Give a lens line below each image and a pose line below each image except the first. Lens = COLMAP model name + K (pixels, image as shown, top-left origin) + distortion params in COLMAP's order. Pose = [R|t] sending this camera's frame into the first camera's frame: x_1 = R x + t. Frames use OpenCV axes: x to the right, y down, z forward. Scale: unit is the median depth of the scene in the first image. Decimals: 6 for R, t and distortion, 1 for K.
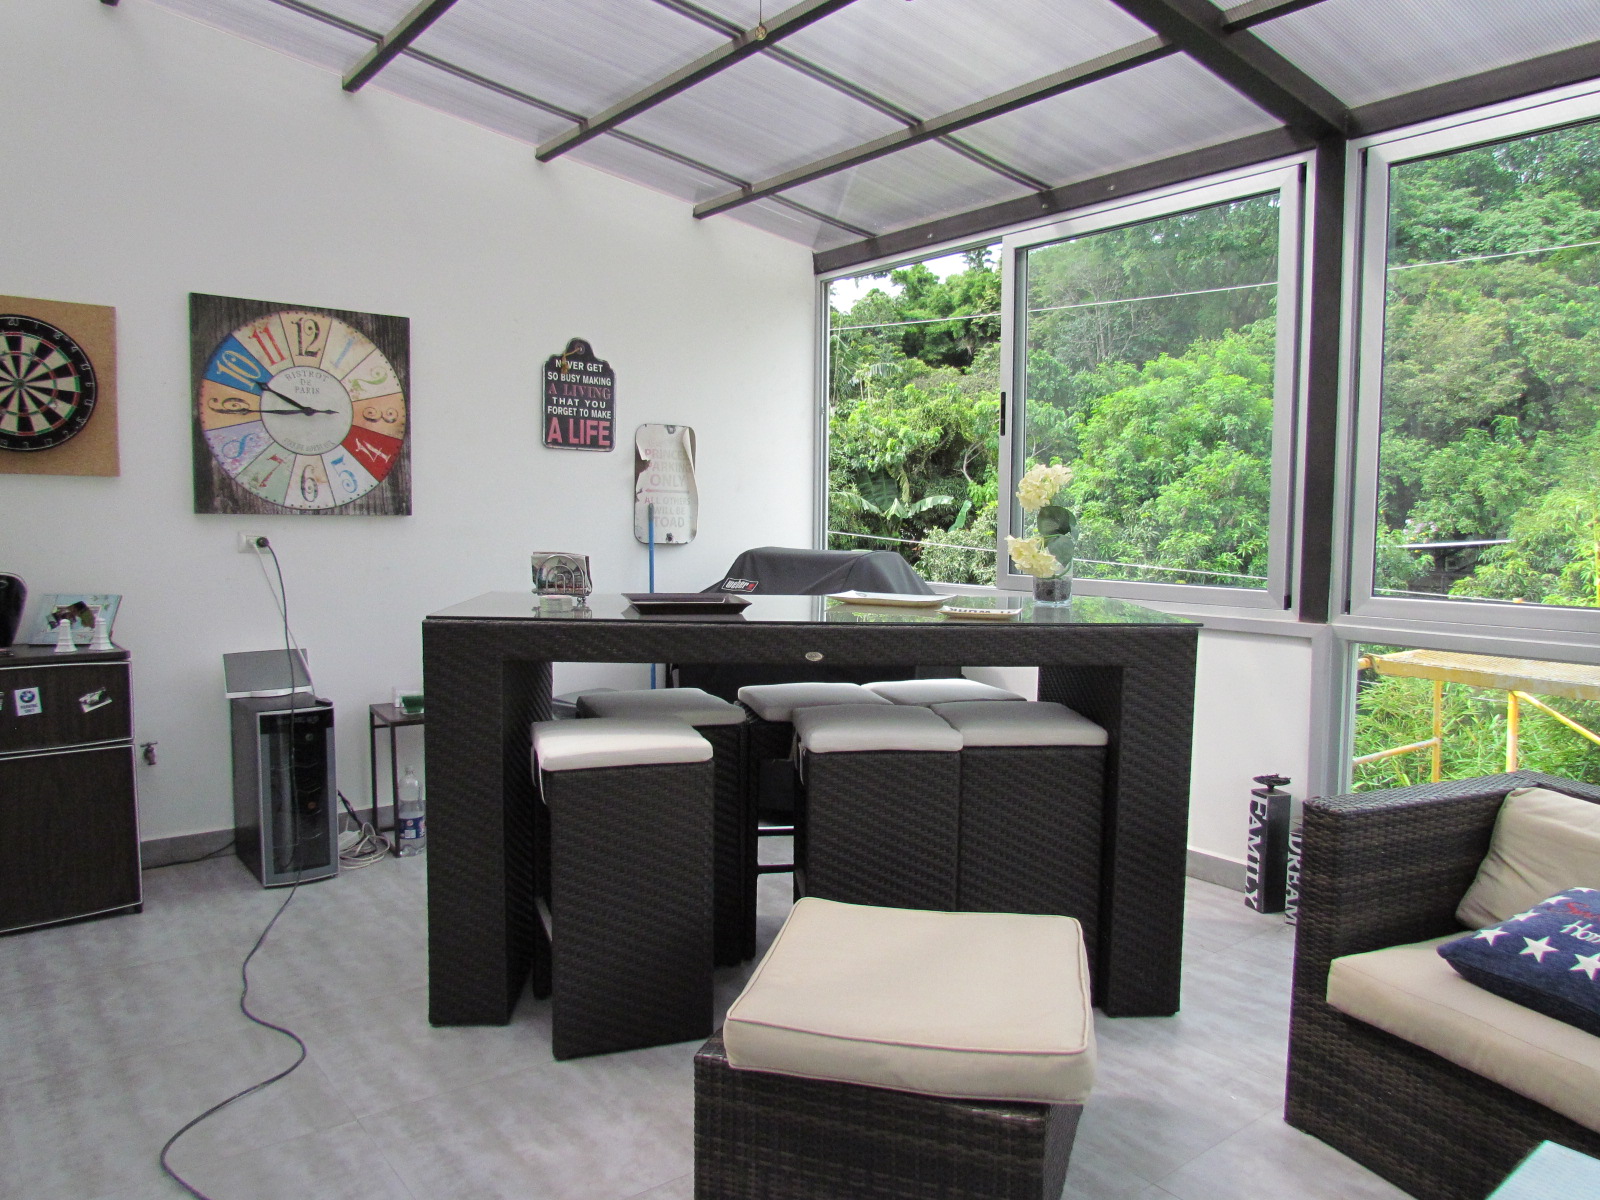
lens RADIAL K [[1122.8, 0, 812.4], [0, 1122.8, 602.7], [0, 0, 1]] dist [-0.021647, -0.000806]
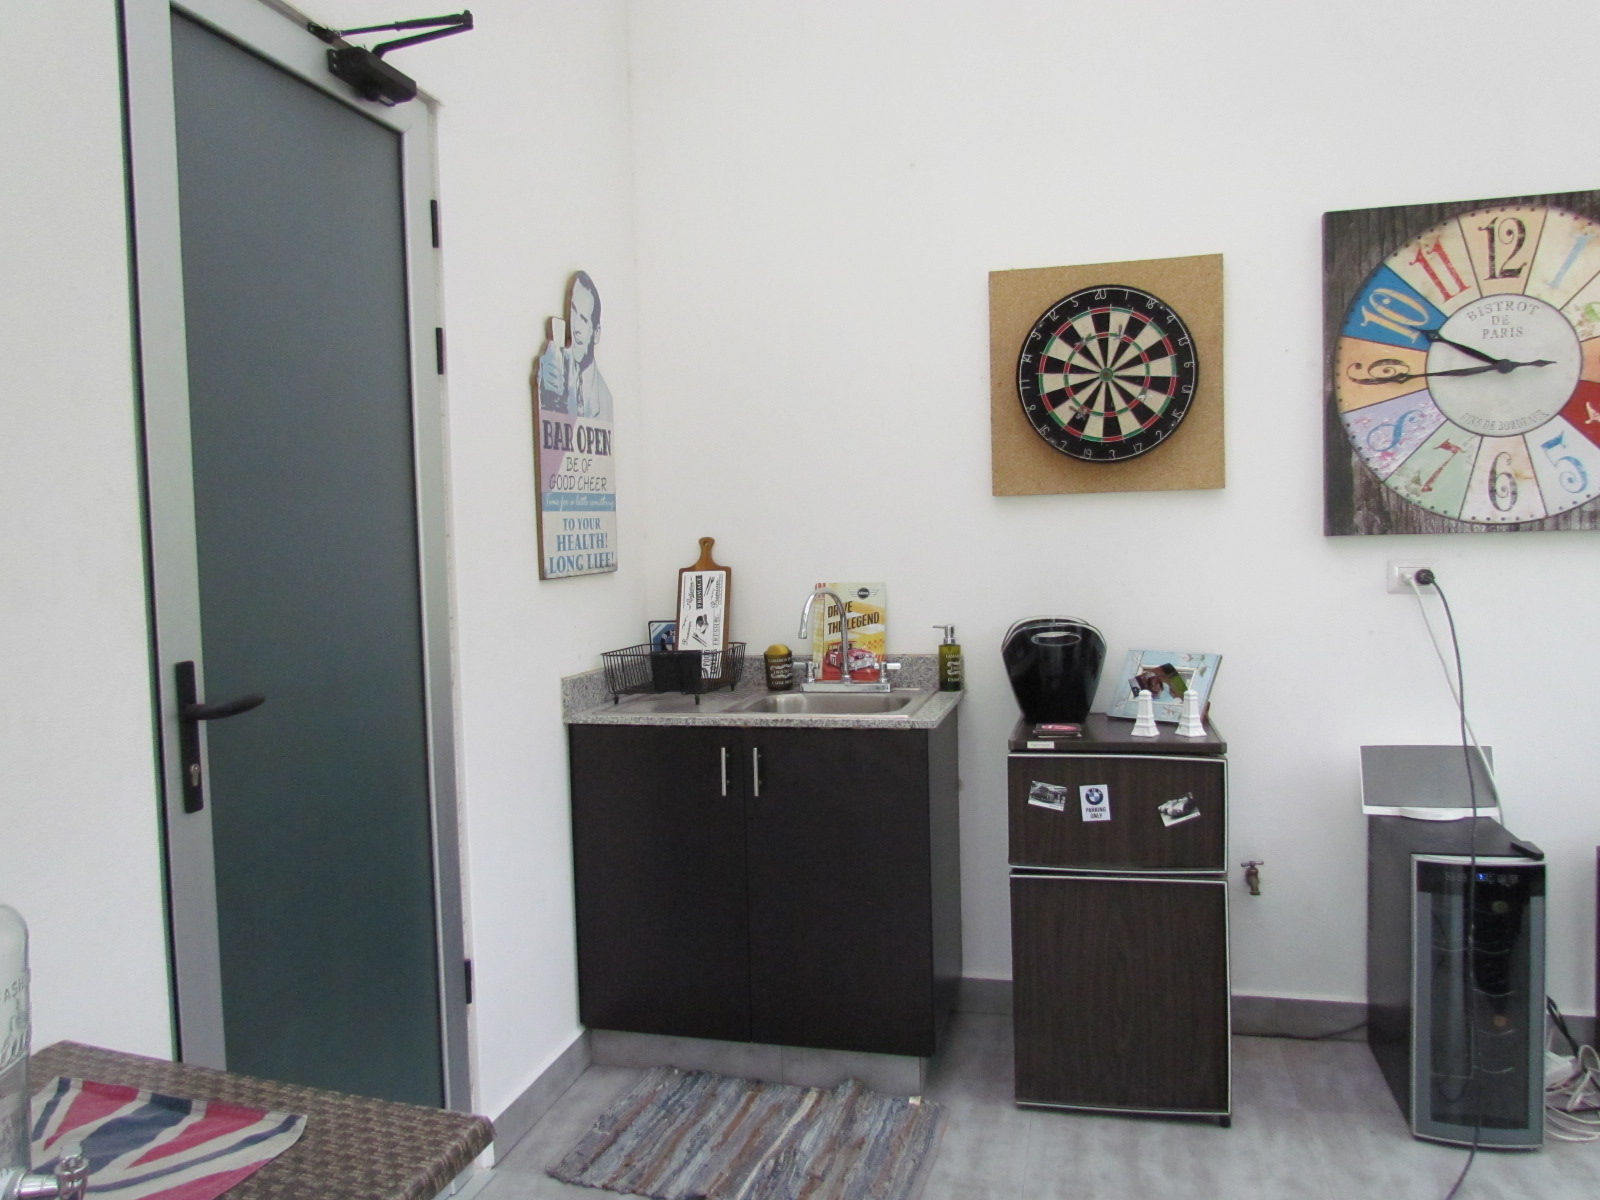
lens RADIAL K [[1122.8, 0, 809.5], [0, 1122.8, 599.4], [0, 0, 1]] dist [-0.021647, -0.000806]
pose [[0.592650, 0.015454, -0.805312, -0.188902], [-0.026533, 0.999648, -0.000342, -0.032490], [0.805023, 0.021570, 0.592851, 0.339868]]
